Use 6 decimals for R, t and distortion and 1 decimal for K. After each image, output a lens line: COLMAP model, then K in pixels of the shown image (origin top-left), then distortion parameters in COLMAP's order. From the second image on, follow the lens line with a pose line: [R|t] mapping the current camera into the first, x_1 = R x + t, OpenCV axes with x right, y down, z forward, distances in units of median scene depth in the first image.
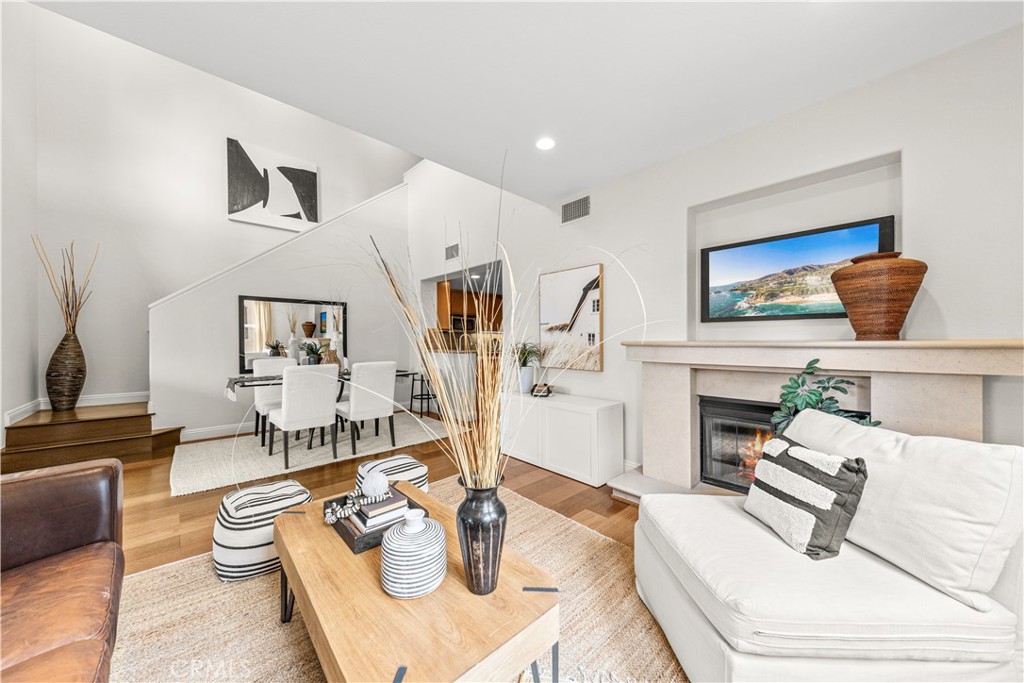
lens RADIAL K [[349.5, 0, 514.7], [0, 349.5, 343.6], [0, 0, 1]] dist [-0.000989, -0.000586]
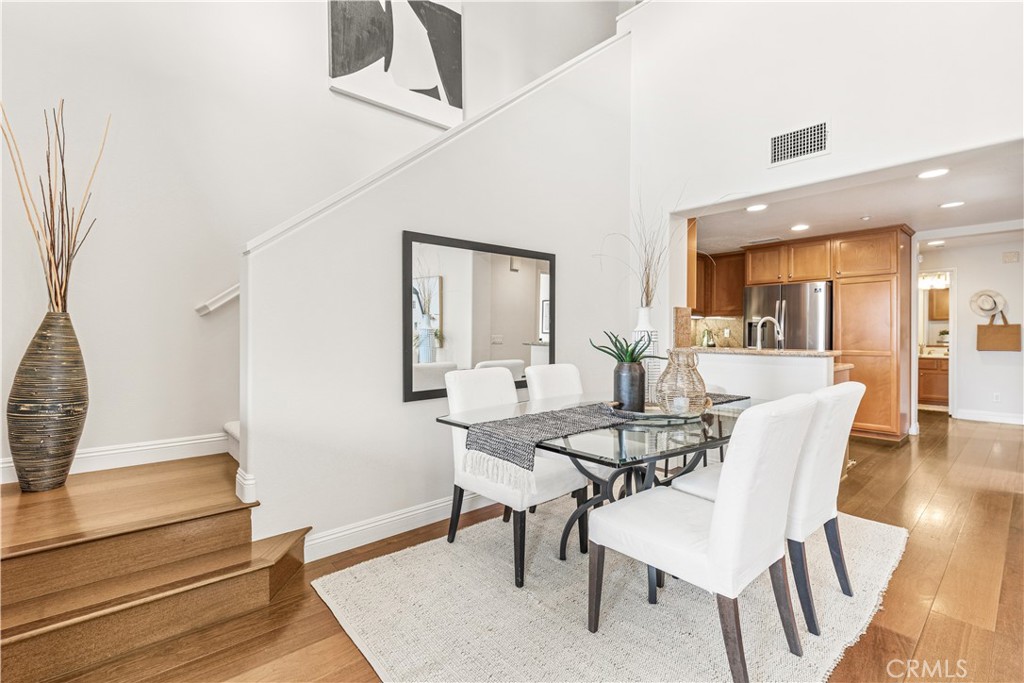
lens RADIAL K [[456.0, 0, 510.5], [0, 456.0, 338.0], [0, 0, 1]] dist [0.001446, -0.000662]
pose [[0.999216, 0.003100, -0.039461, -0.670868], [-0.002839, 0.999974, 0.006691, -0.002102], [0.039481, -0.006574, 0.999199, 0.440983]]
